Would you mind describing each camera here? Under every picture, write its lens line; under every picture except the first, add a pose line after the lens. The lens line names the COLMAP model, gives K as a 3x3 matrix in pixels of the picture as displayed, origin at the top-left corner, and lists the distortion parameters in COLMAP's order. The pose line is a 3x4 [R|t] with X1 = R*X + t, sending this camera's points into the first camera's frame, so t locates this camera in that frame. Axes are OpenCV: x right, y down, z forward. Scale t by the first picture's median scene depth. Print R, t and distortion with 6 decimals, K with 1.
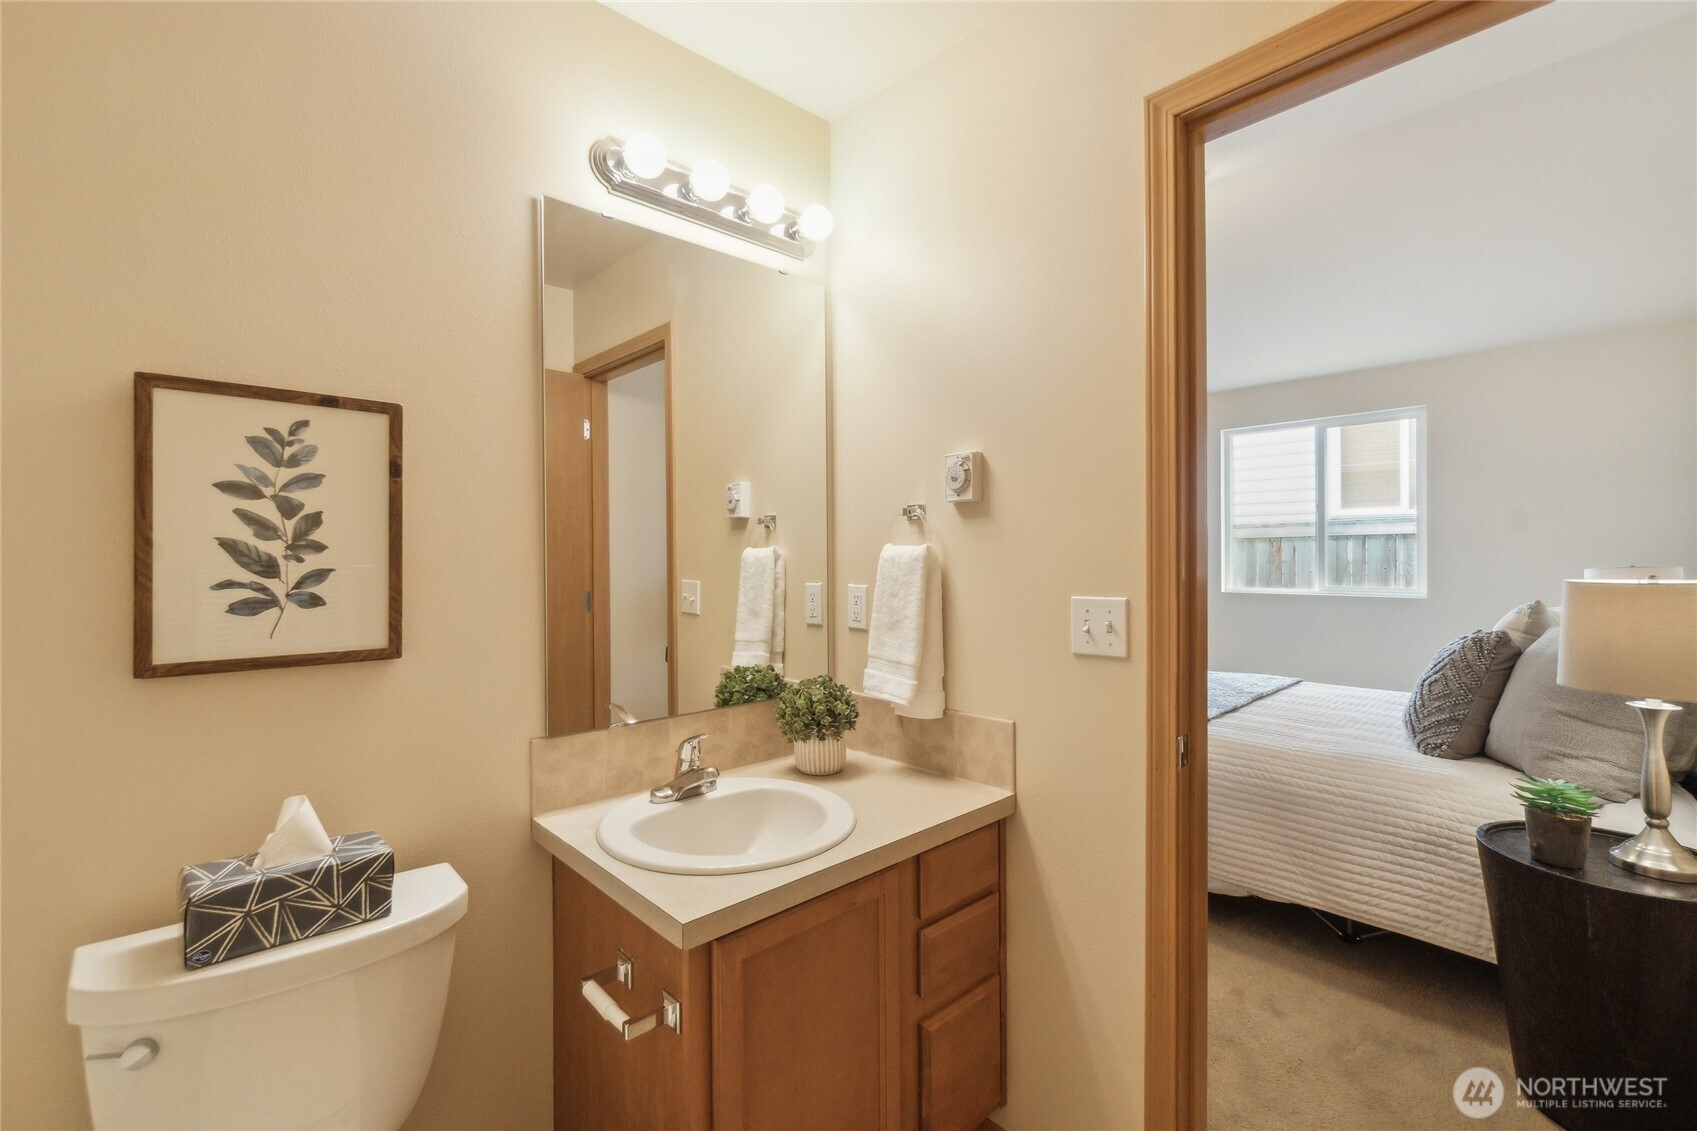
lens RADIAL K [[741.7, 0, 838.1], [0, 741.7, 554.3], [0, 0, 1]] dist [-0.002673, -0.000110]
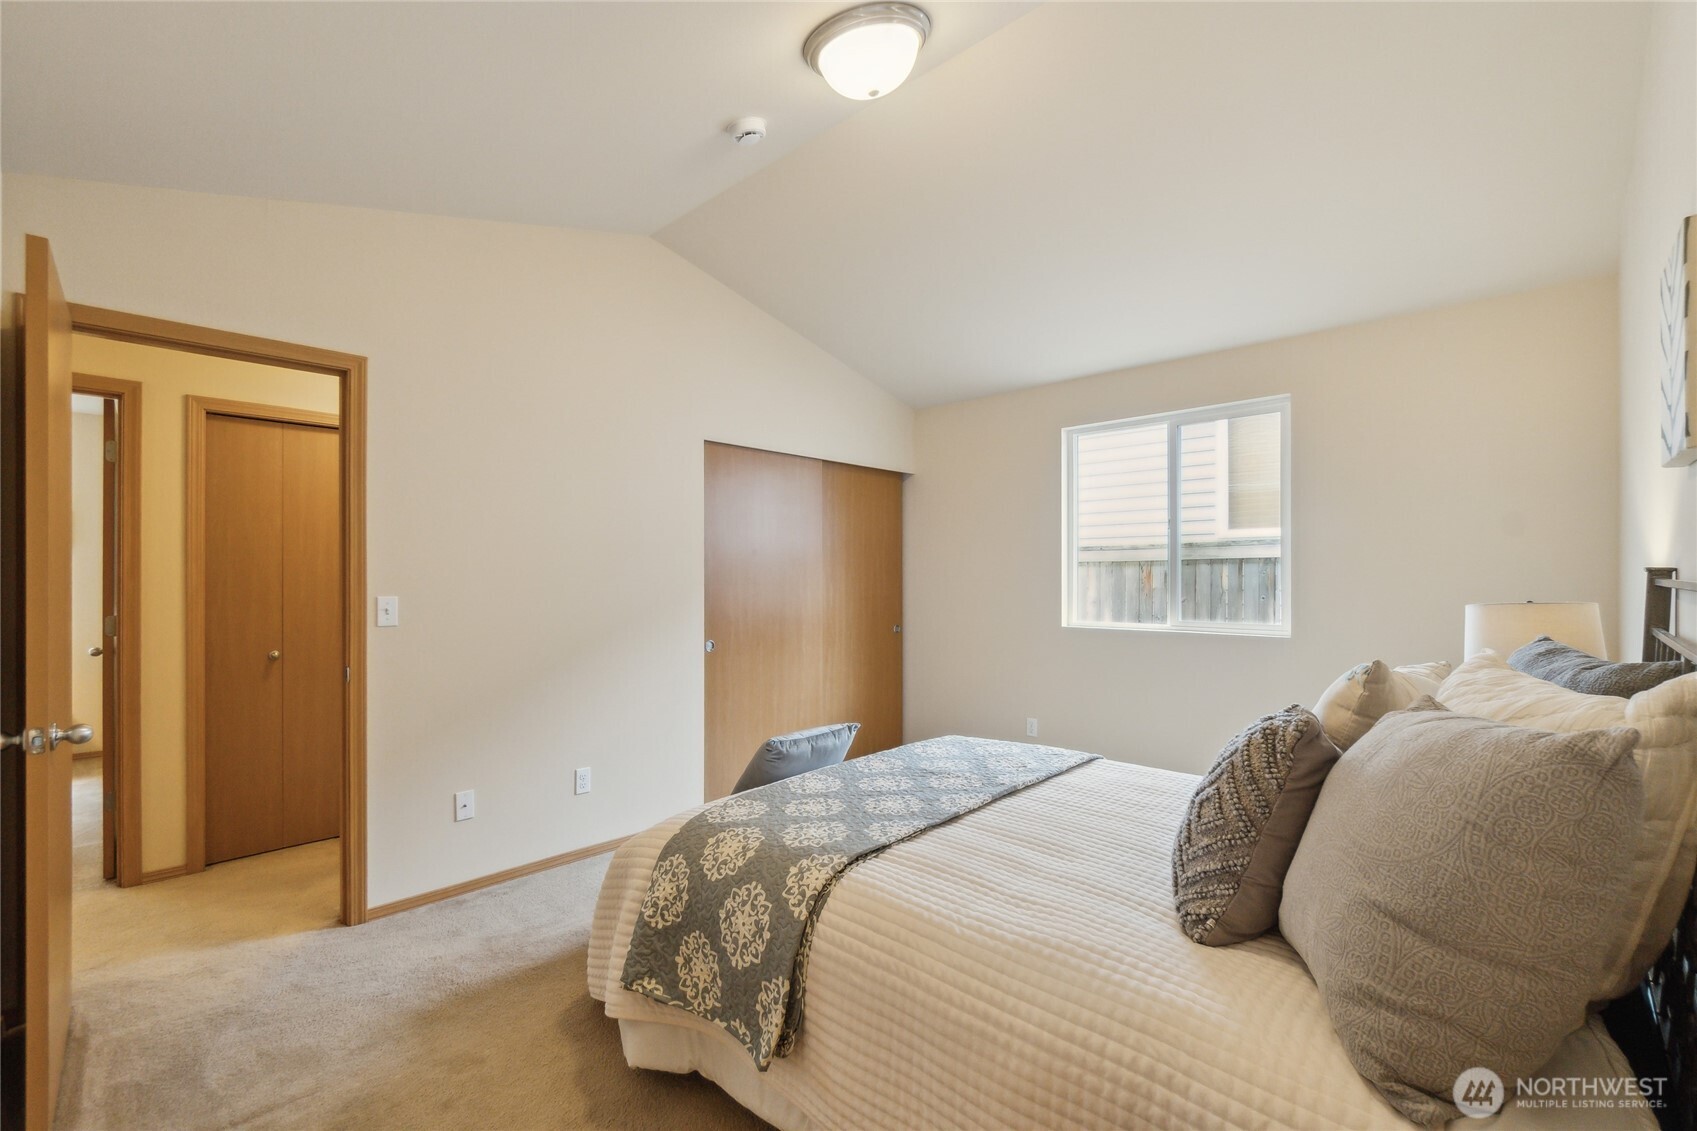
lens RADIAL K [[733.6, 0, 843.6], [0, 733.6, 576.5], [0, 0, 1]] dist [-0.002328, -0.000438]
pose [[0.998256, 0.003805, 0.058906, 0.374512], [-0.003652, 0.999990, -0.002696, -0.002584], [-0.058916, 0.002476, 0.998260, 0.336954]]
